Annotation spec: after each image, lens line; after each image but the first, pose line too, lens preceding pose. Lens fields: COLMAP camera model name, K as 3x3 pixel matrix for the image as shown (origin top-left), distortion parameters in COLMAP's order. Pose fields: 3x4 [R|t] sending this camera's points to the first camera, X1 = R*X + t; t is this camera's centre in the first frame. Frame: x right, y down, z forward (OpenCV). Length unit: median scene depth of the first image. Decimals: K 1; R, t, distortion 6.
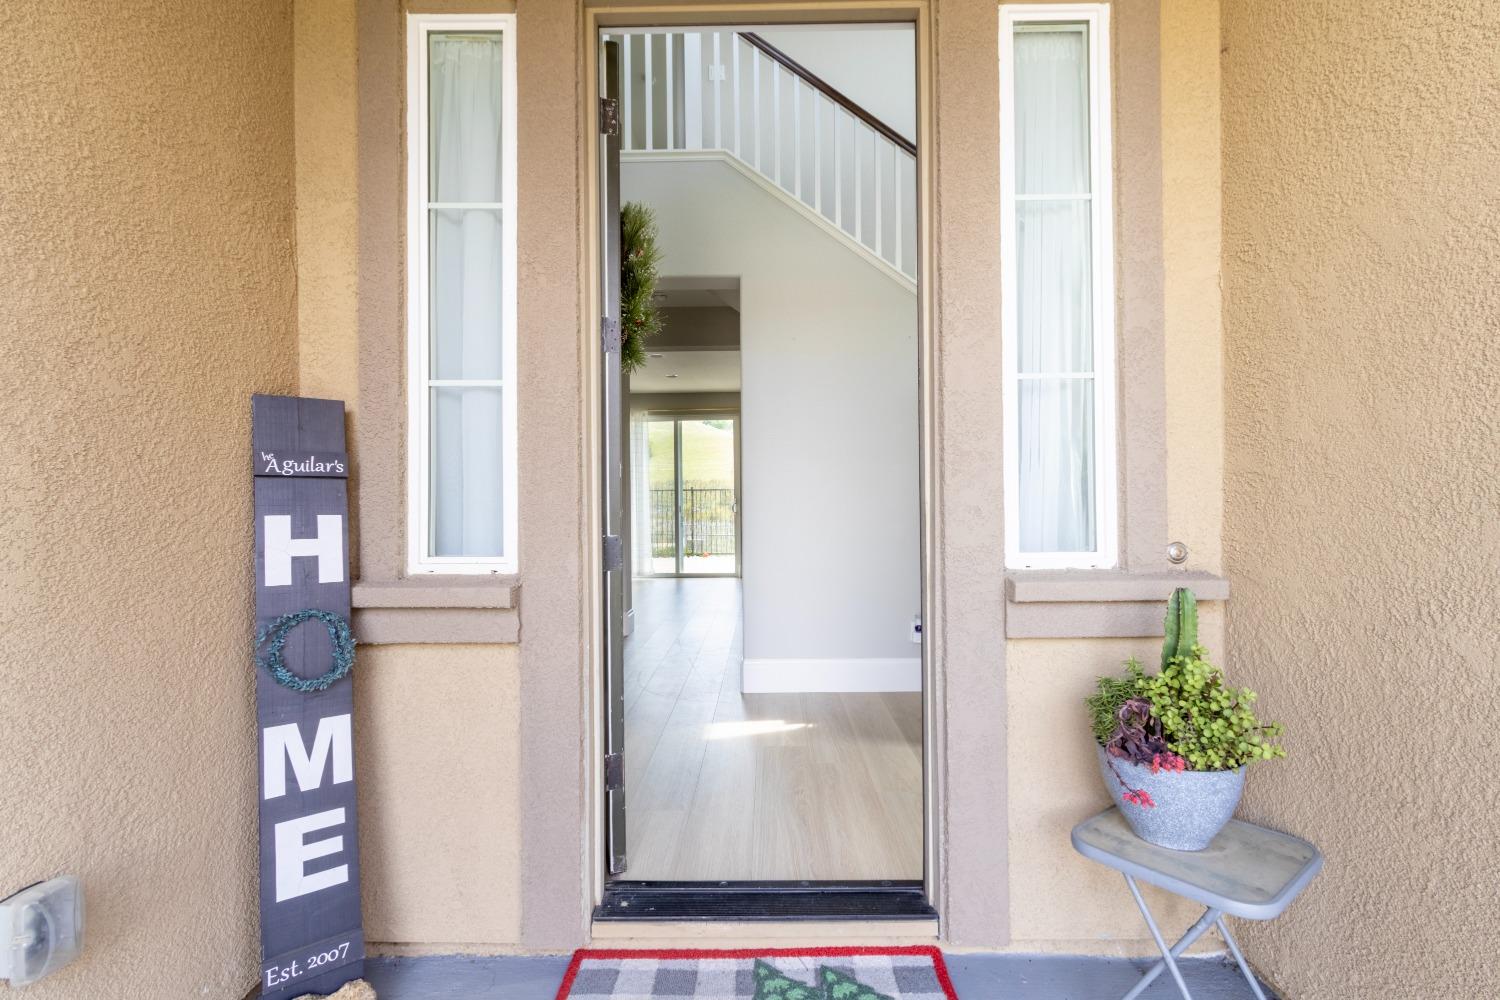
lens RADIAL K [[687.3, 0, 752.5], [0, 687.3, 499.2], [0, 0, 1]] dist [0.000676, -0.000233]
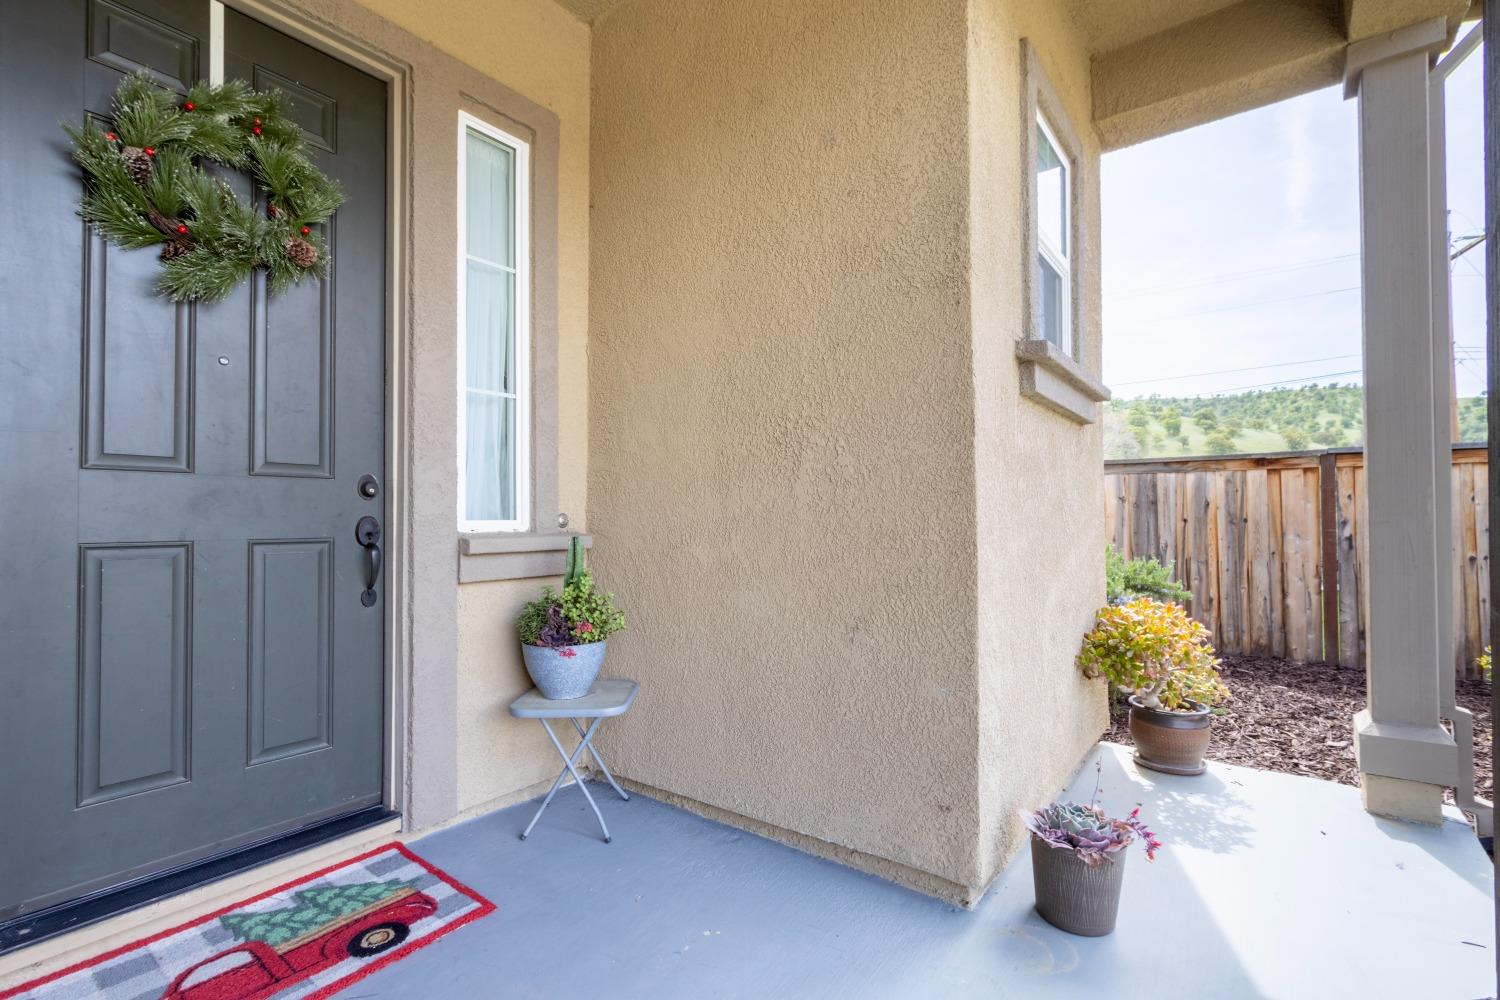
lens RADIAL K [[687.3, 0, 752.5], [0, 687.3, 499.2], [0, 0, 1]] dist [0.000676, -0.000233]
pose [[0.593960, 0.028611, 0.803986, -0.366560], [-0.007378, 0.999519, -0.030118, 0.074724], [-0.804461, 0.011957, 0.593885, -0.249661]]
